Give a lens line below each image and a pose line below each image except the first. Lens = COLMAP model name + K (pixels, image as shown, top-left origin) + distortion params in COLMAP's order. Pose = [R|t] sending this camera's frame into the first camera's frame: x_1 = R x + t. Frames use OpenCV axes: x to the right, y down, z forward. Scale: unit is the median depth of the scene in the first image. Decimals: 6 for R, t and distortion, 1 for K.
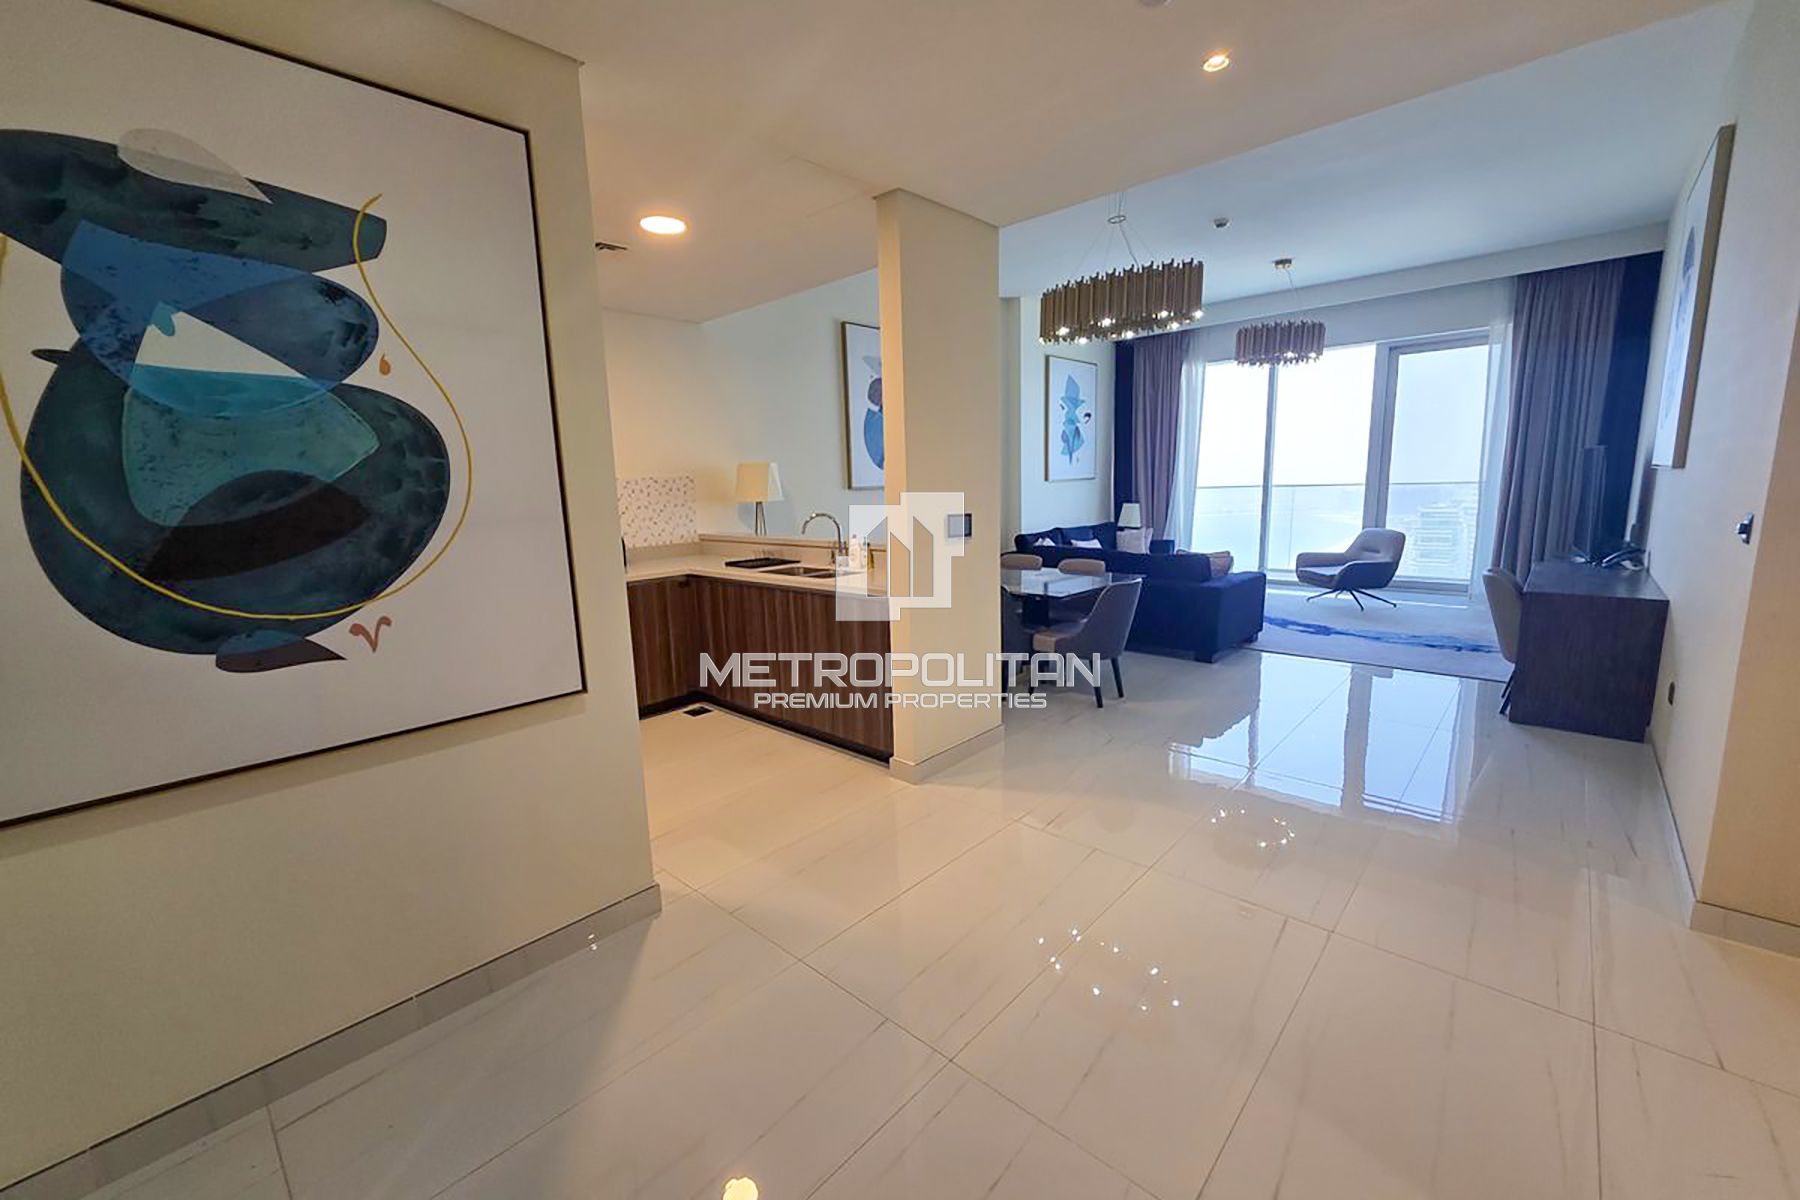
lens RADIAL K [[718.9, 0, 900.0], [0, 718.9, 600.0], [0, 0, 1]] dist [0.002698, 0.001266]
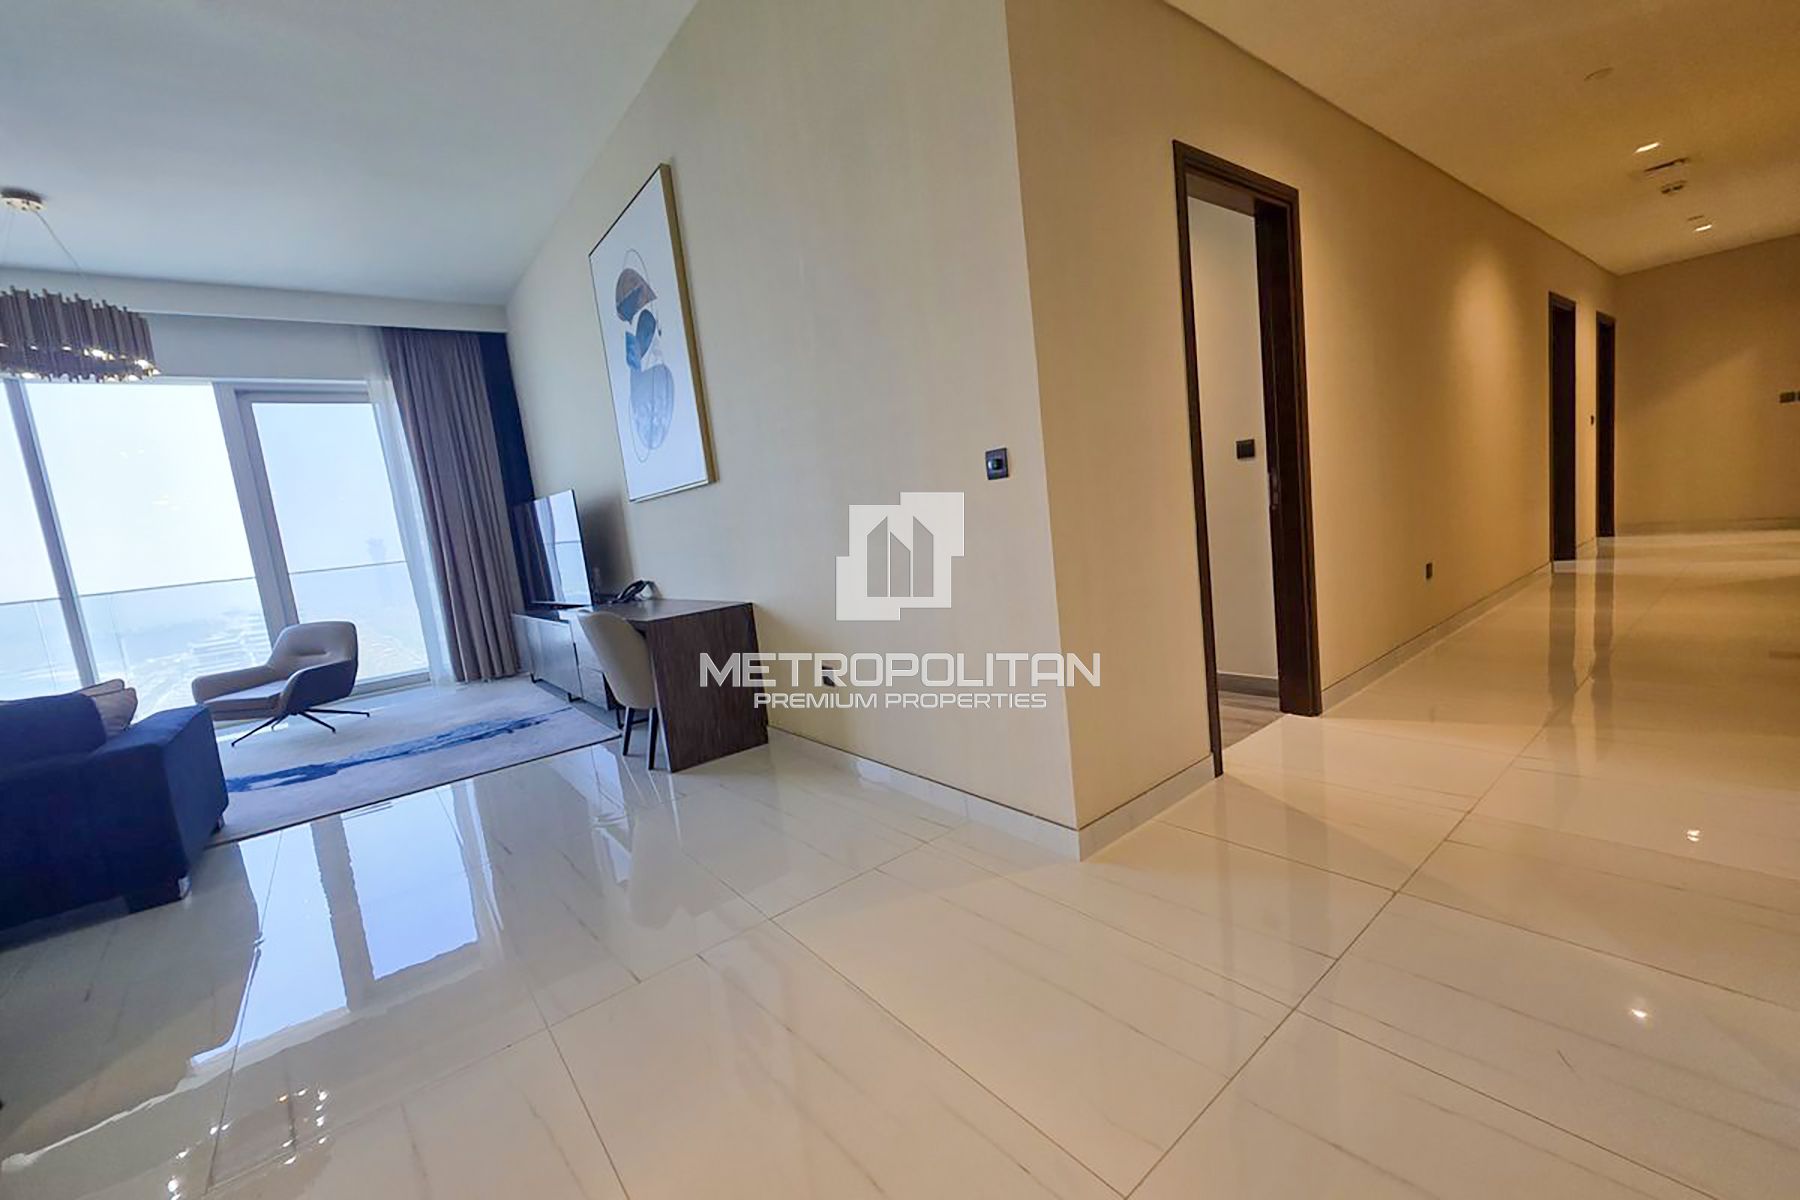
lens RADIAL K [[718.9, 0, 900.0], [0, 718.9, 600.0], [0, 0, 1]] dist [0.002698, 0.001266]
pose [[0.160850, -0.107756, 0.981079, 0.038116], [0.269685, 0.960993, 0.061334, -0.004039], [-0.949419, 0.254717, 0.183636, 0.286316]]
